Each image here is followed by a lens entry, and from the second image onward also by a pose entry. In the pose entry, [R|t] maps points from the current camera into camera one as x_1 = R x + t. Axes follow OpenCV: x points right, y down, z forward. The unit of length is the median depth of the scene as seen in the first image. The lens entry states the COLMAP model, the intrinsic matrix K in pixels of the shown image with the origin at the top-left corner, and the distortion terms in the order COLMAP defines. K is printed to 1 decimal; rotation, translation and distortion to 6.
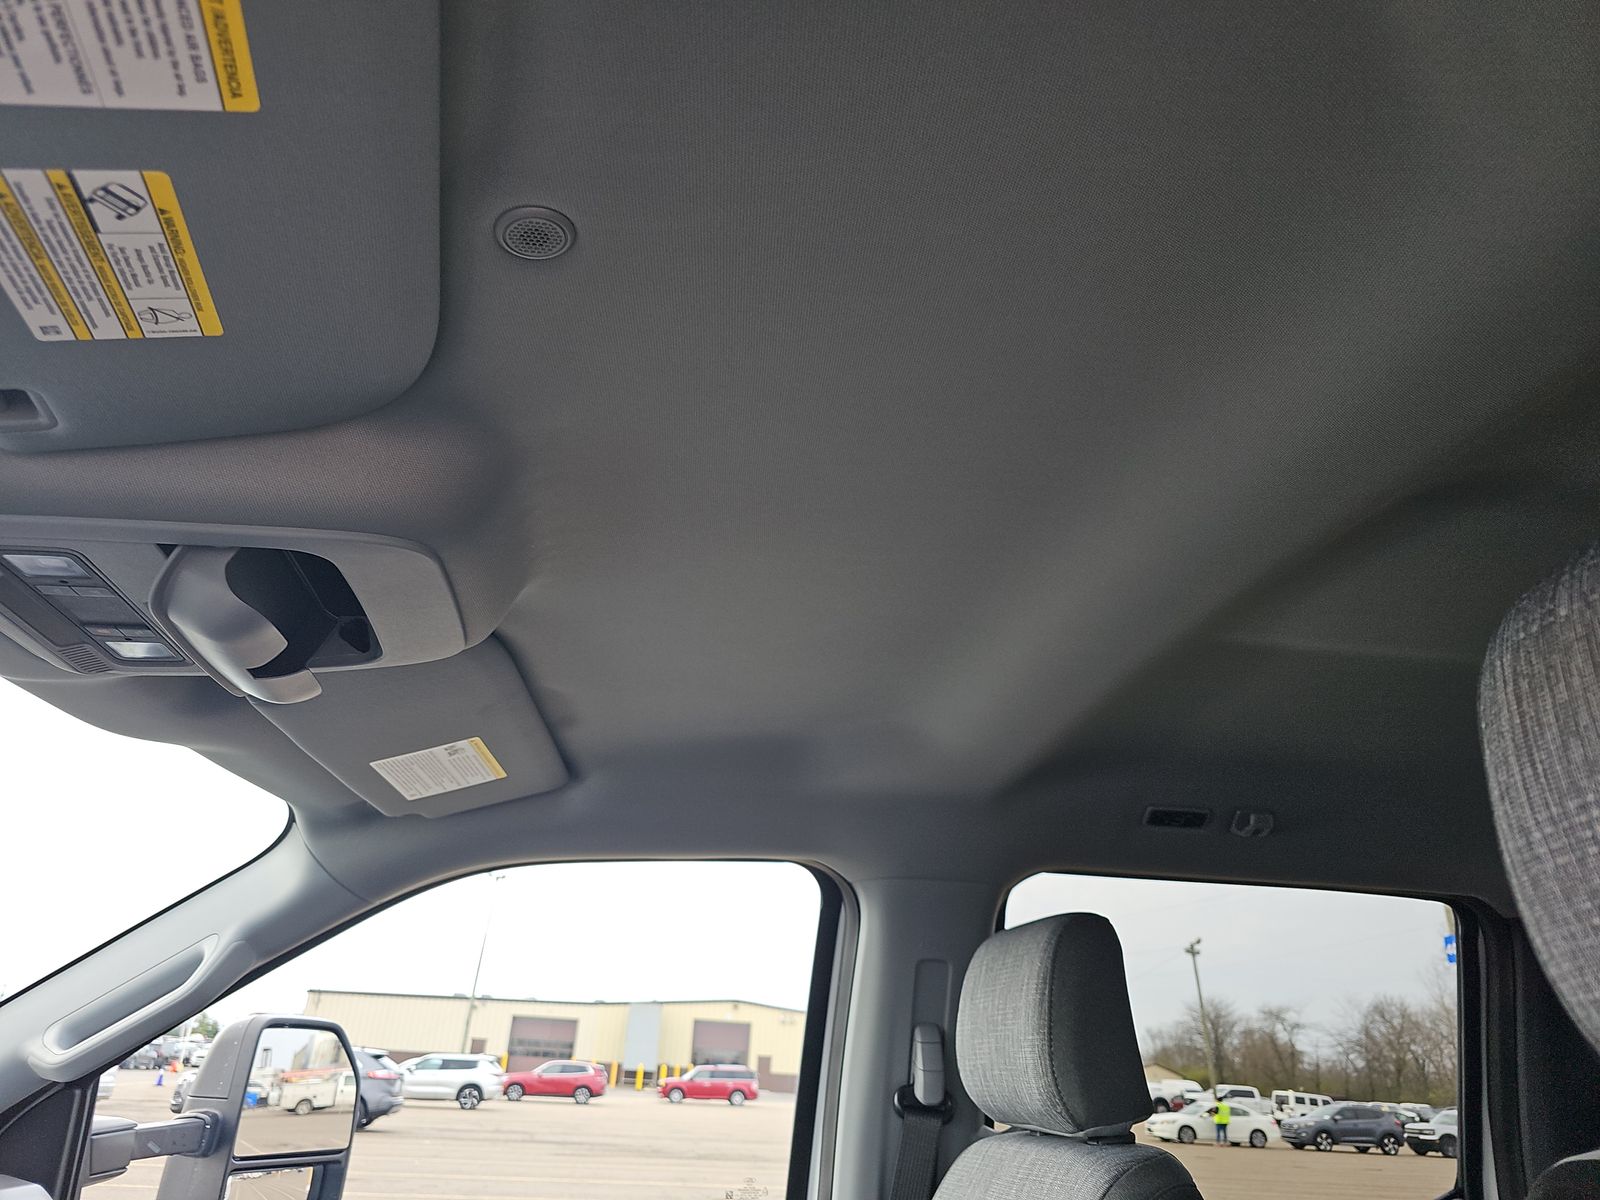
lens RADIAL K [[1073.0, 0, 810.4], [0, 1073.0, 592.8], [0, 0, 1]] dist [0.017985, -0.010277]
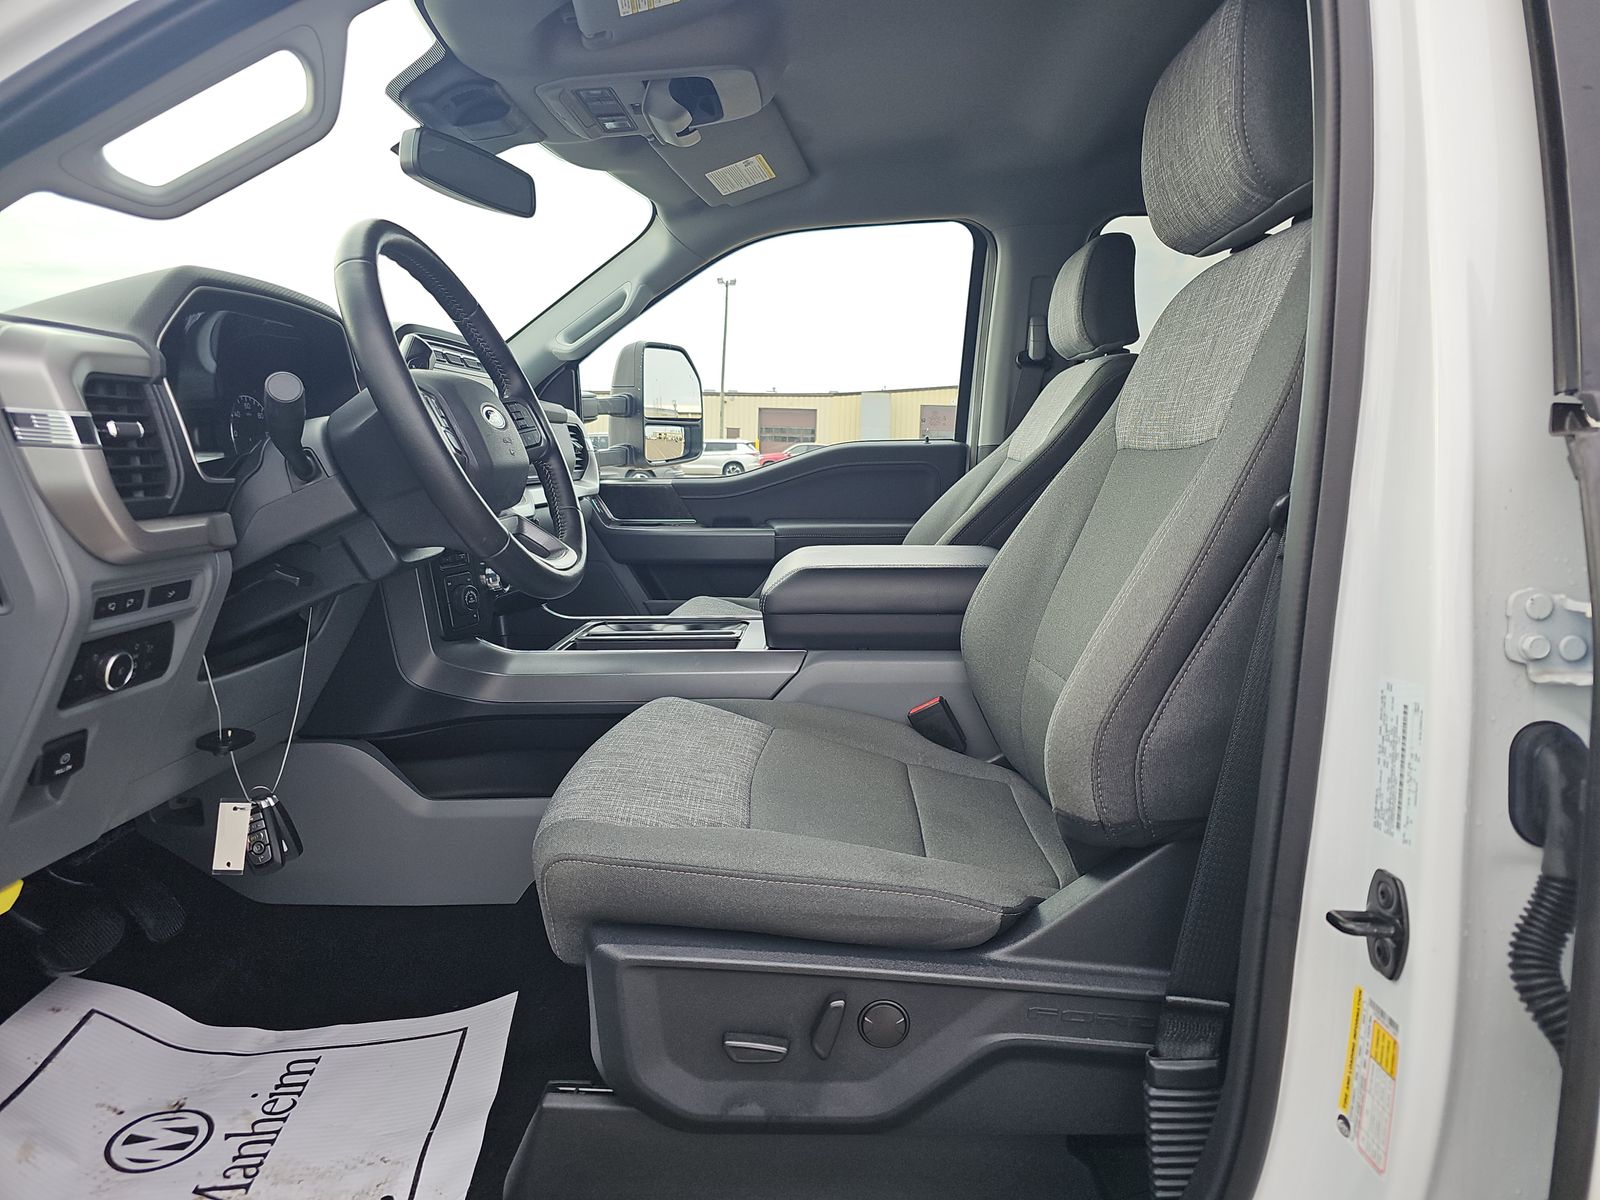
lens RADIAL K [[1073.0, 0, 810.1], [0, 1073.0, 601.9], [0, 0, 1]] dist [0.017985, -0.010277]
pose [[0.978776, 0.002738, -0.204915, 0.113992], [0.105652, 0.850046, 0.516004, -0.121523], [0.175600, -0.526702, 0.831715, -0.712810]]
